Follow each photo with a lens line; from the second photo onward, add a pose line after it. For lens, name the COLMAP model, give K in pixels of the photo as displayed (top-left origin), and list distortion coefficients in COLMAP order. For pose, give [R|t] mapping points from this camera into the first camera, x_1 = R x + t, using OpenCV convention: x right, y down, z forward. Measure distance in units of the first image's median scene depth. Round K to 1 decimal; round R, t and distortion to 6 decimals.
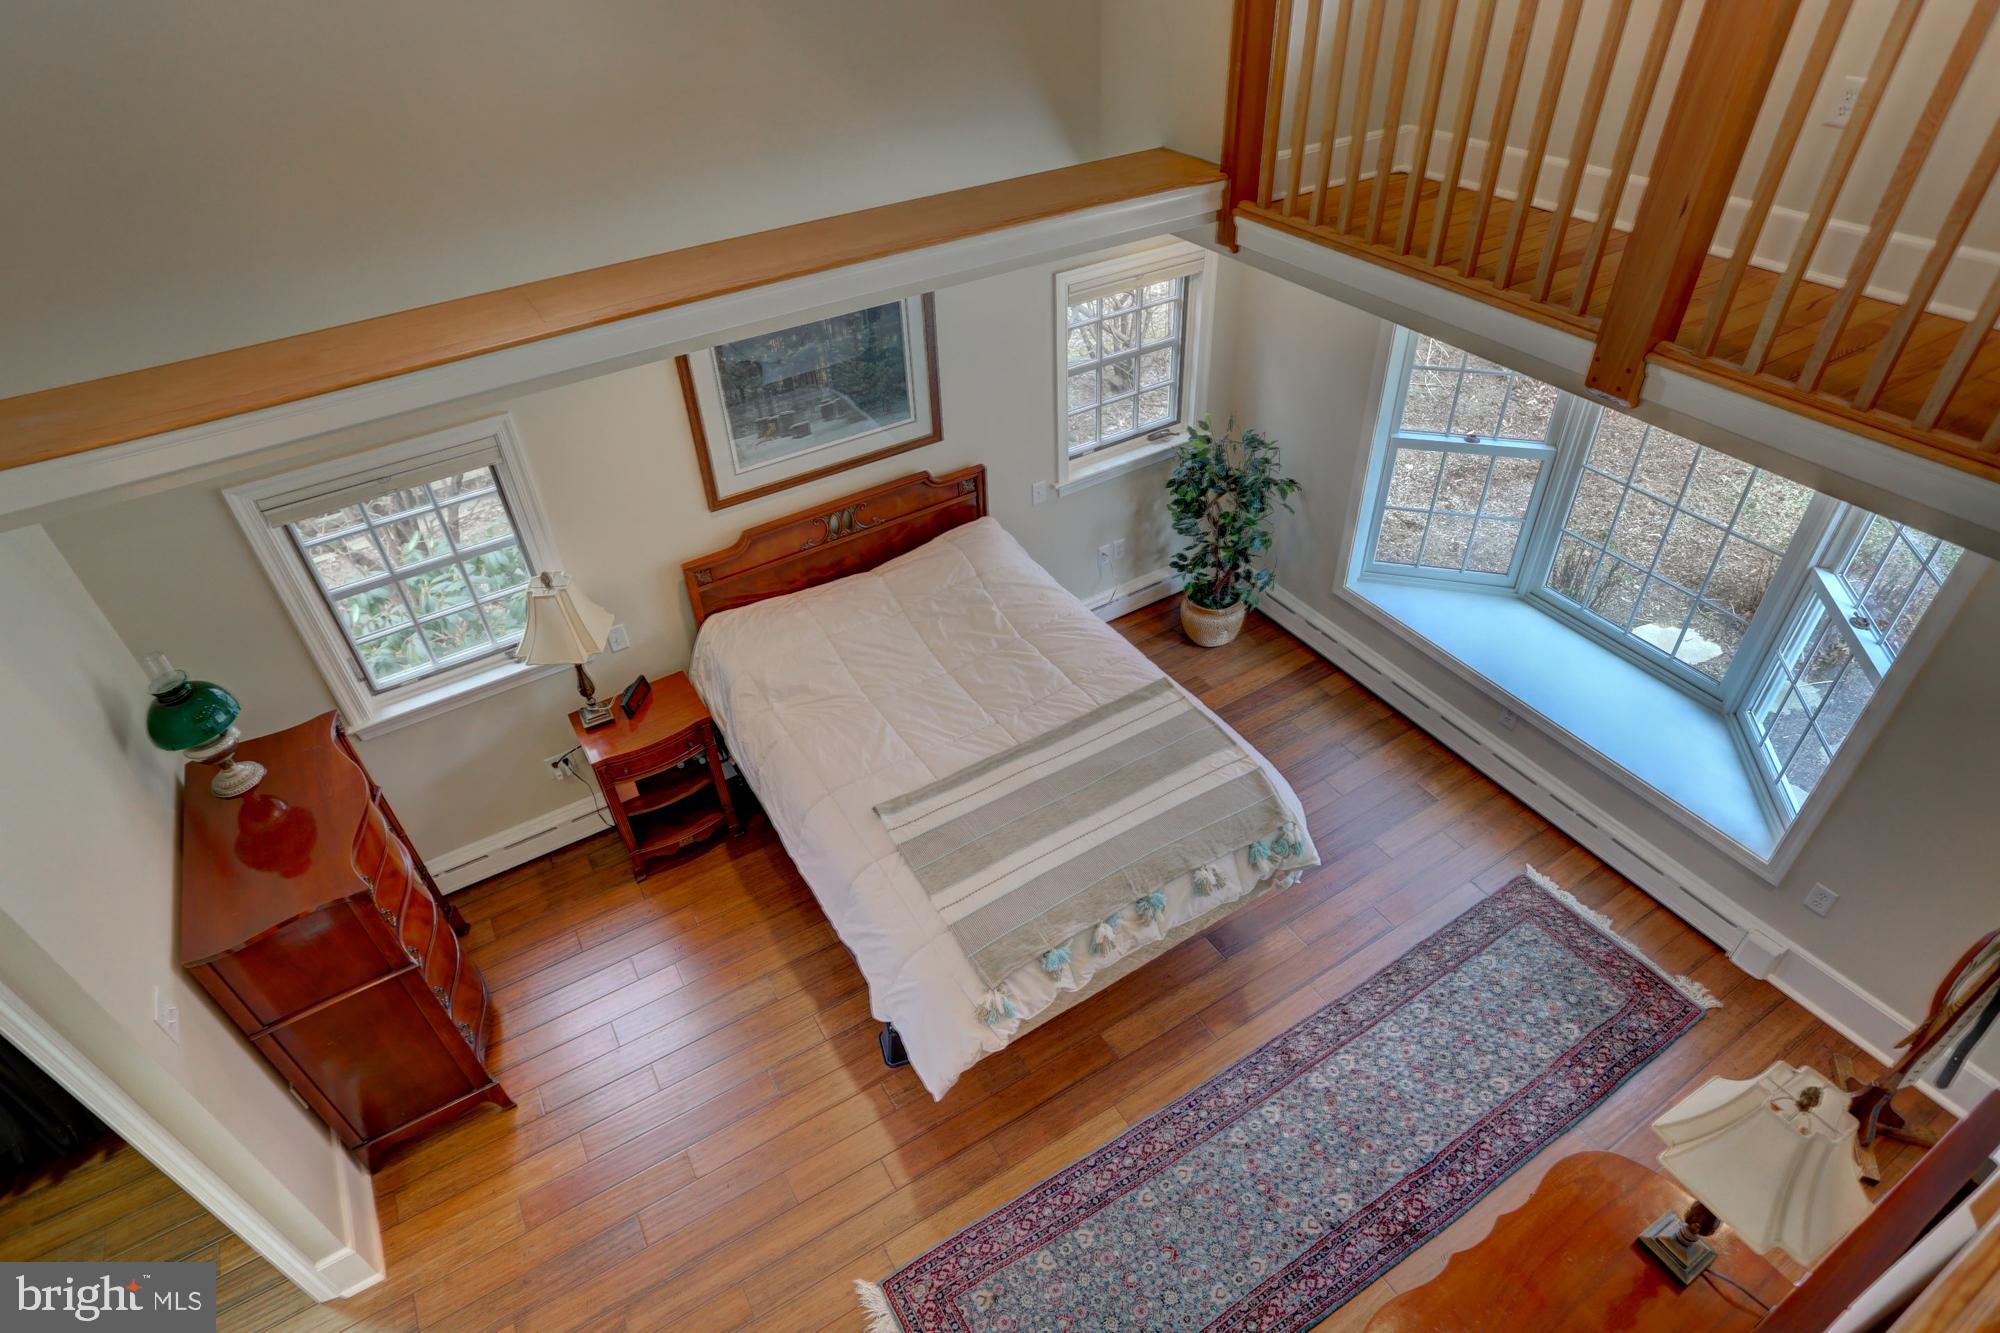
lens RADIAL K [[1054.9, 0, 958.8], [0, 1054.9, 690.9], [0, 0, 1]] dist [-0.061142, 0.002158]
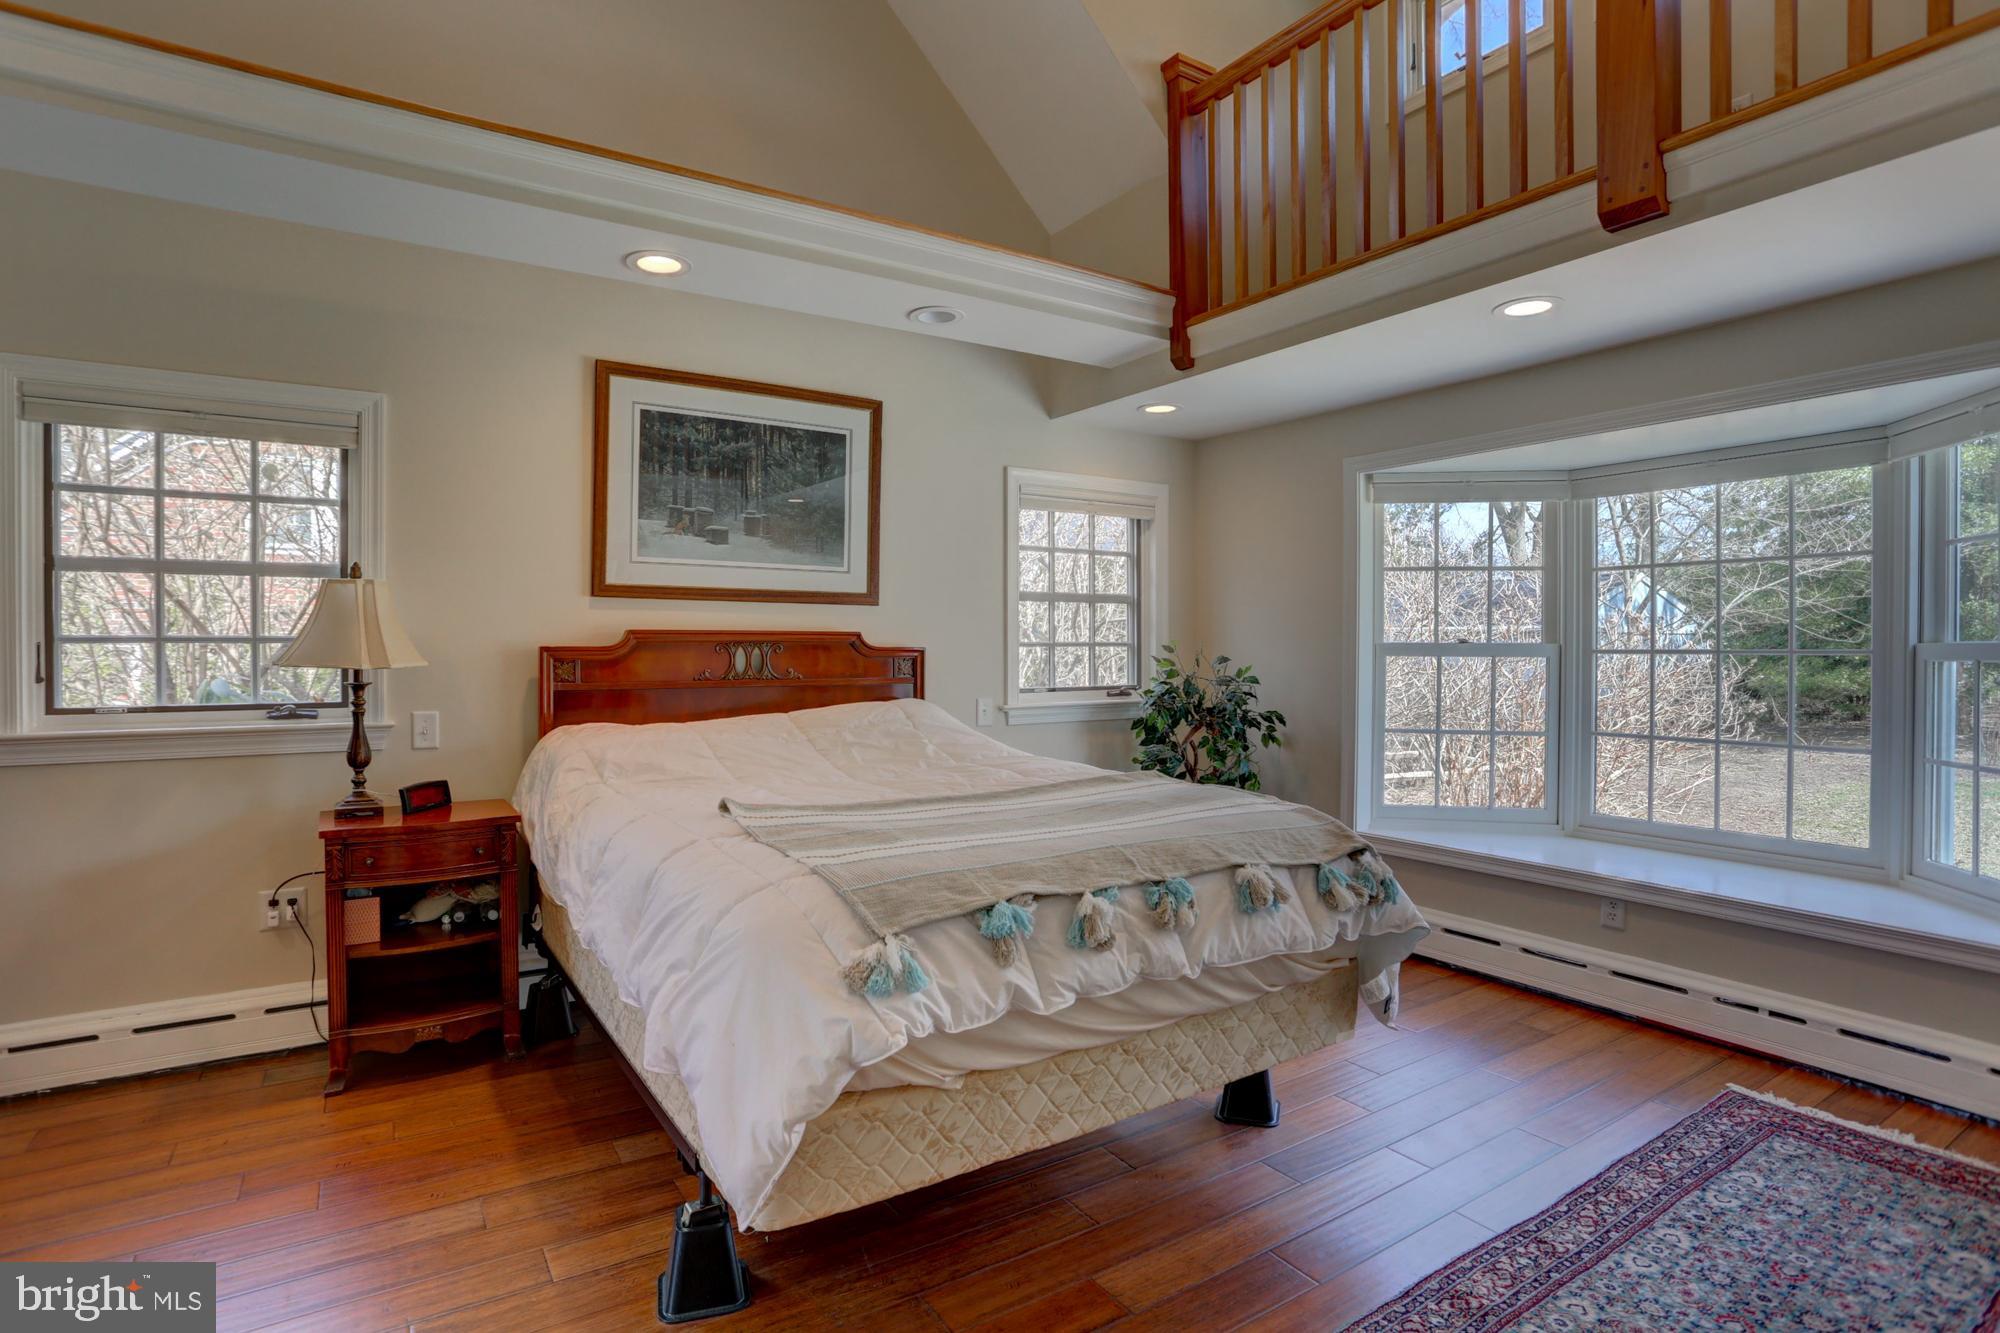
lens RADIAL K [[1015.0, 0, 969.9], [0, 1015.0, 660.4], [0, 0, 1]] dist [-0.069462, 0.023444]
pose [[0.997649, 0.058077, 0.036370, 0.037063], [-0.022466, 0.778625, -0.627087, 0.367574], [-0.064738, 0.624796, 0.778099, 0.401982]]
